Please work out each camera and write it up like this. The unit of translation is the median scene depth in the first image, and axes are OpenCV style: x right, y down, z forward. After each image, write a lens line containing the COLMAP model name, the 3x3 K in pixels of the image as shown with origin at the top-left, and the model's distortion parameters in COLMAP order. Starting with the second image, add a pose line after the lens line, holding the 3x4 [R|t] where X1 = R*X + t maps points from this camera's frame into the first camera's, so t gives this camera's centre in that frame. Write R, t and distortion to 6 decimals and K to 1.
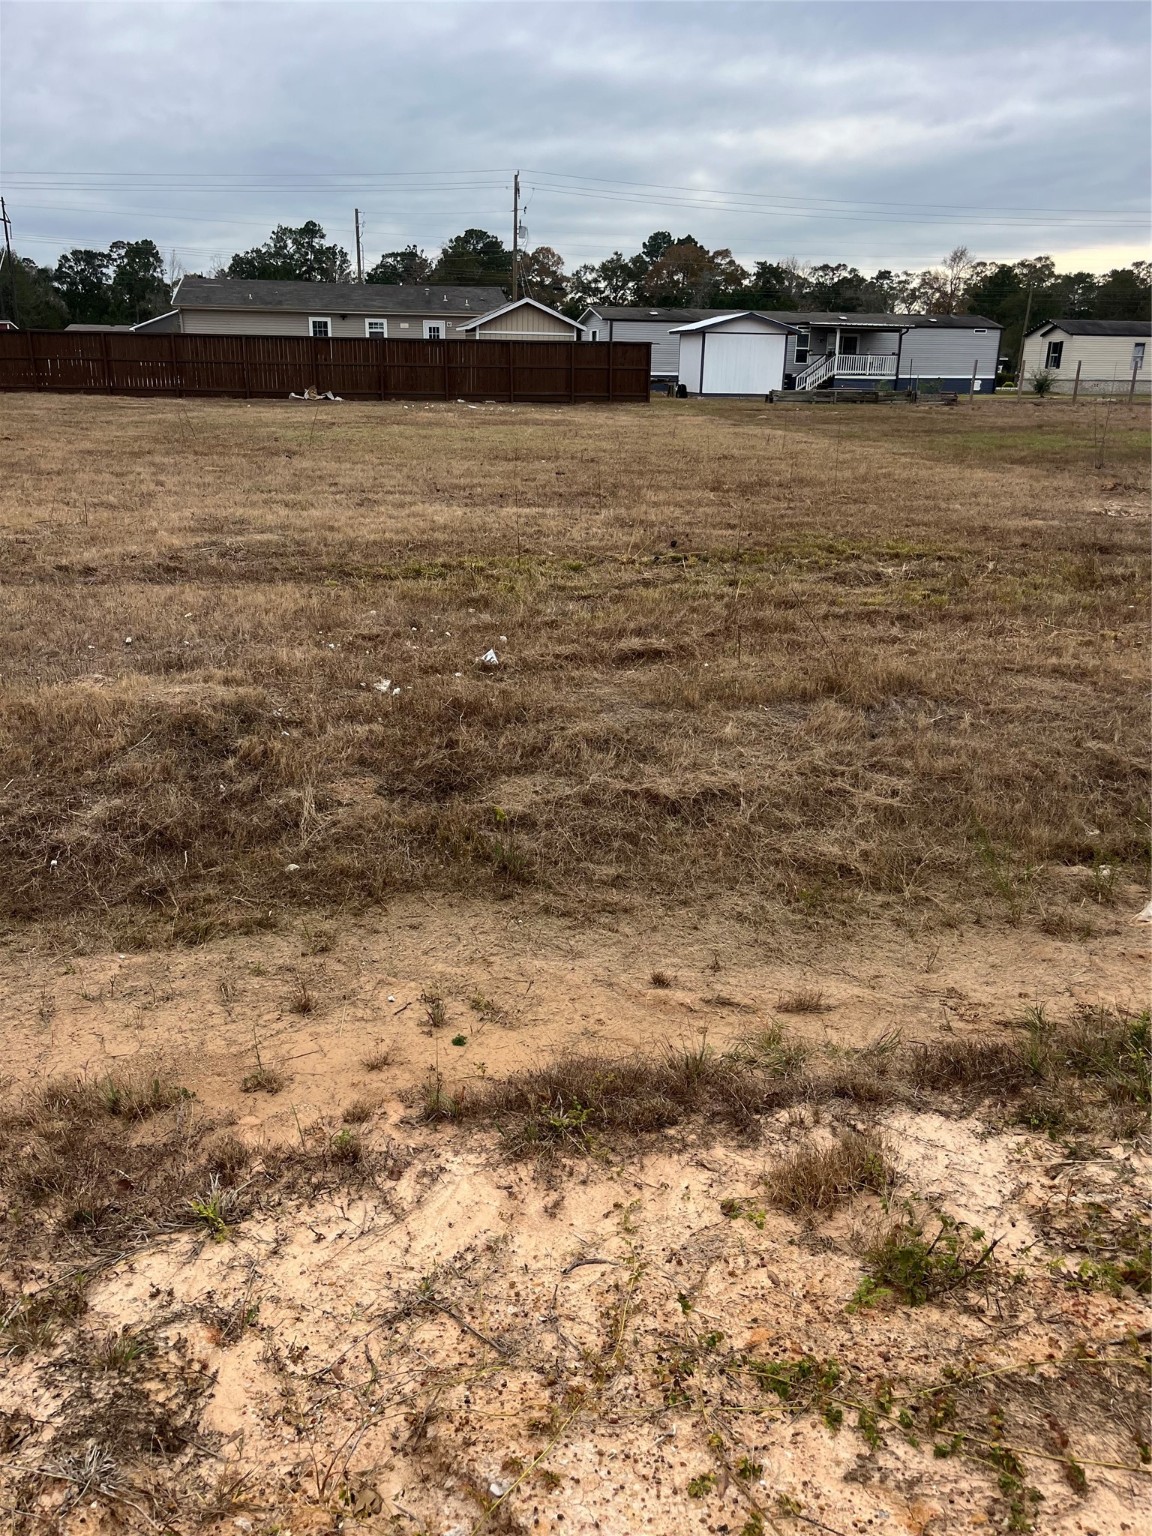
lens RADIAL K [[1154.6, 0, 562.4], [0, 1154.6, 787.0], [0, 0, 1]] dist [0.049503, -0.061263]
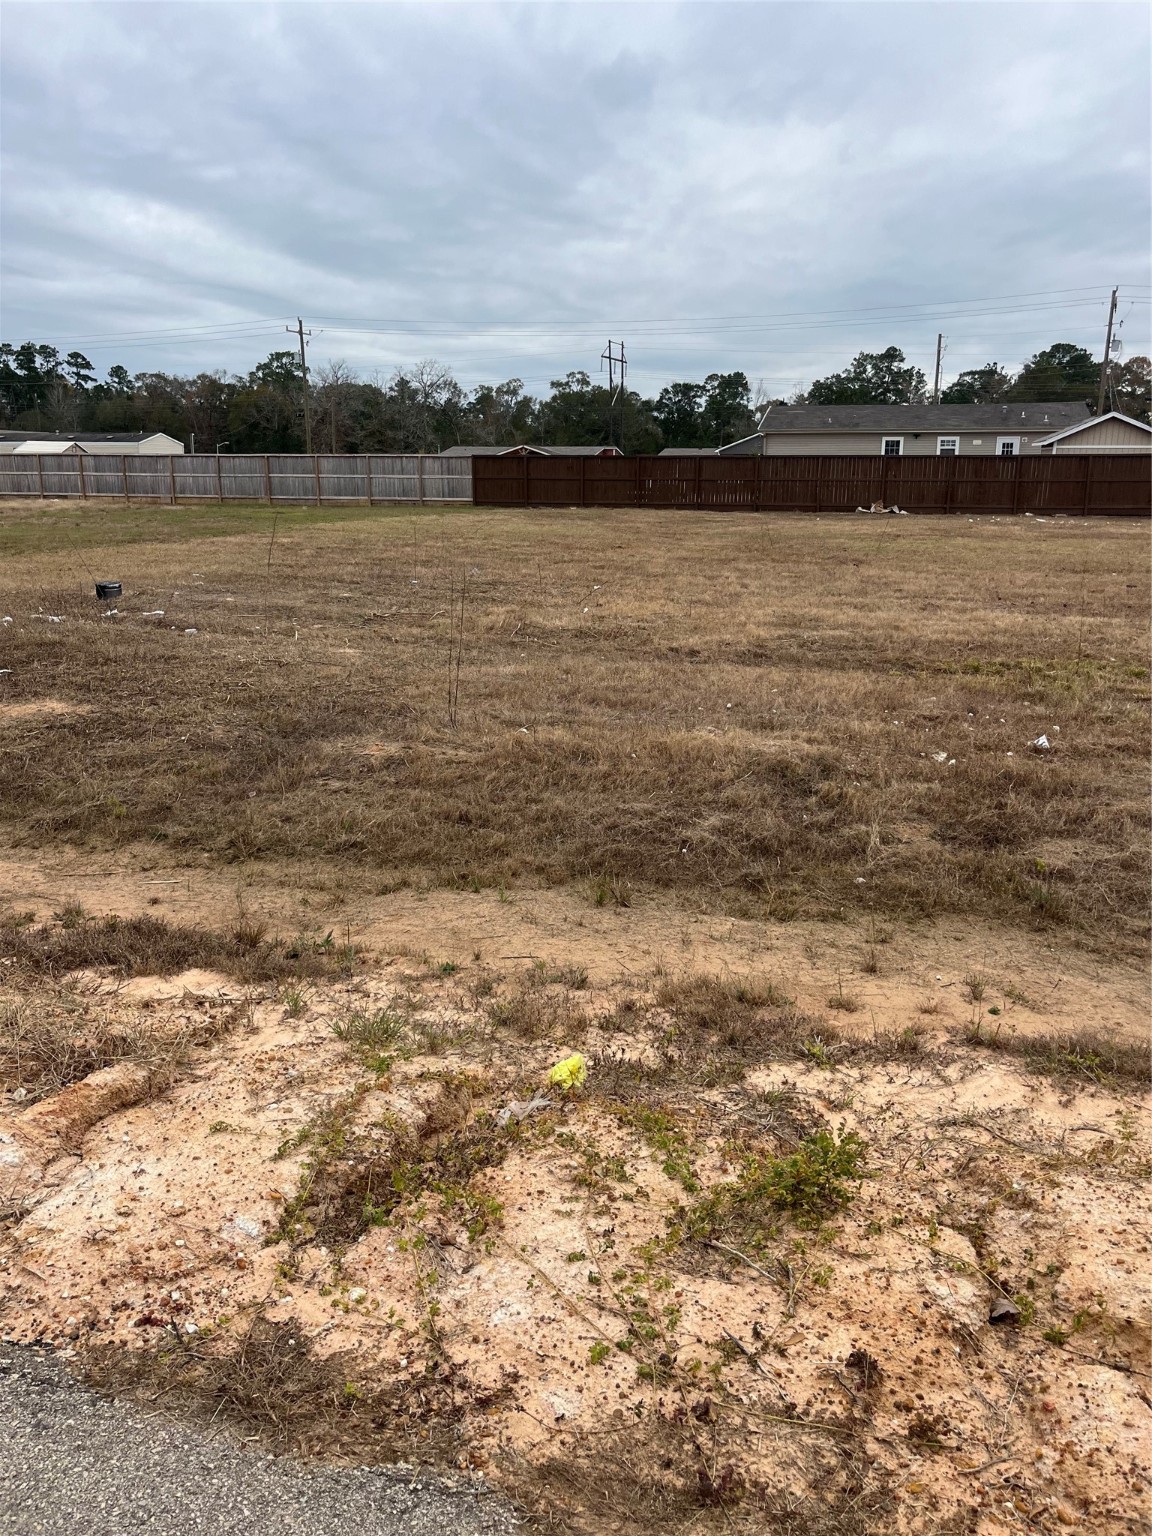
lens RADIAL K [[1166.7, 0, 581.9], [0, 1166.7, 775.6], [0, 0, 1]] dist [0.053545, -0.067796]
pose [[0.906692, 0.096533, -0.410598, 0.003562], [-0.137464, 0.987938, -0.071283, 0.081199], [0.398764, 0.121074, 0.909026, -0.262758]]
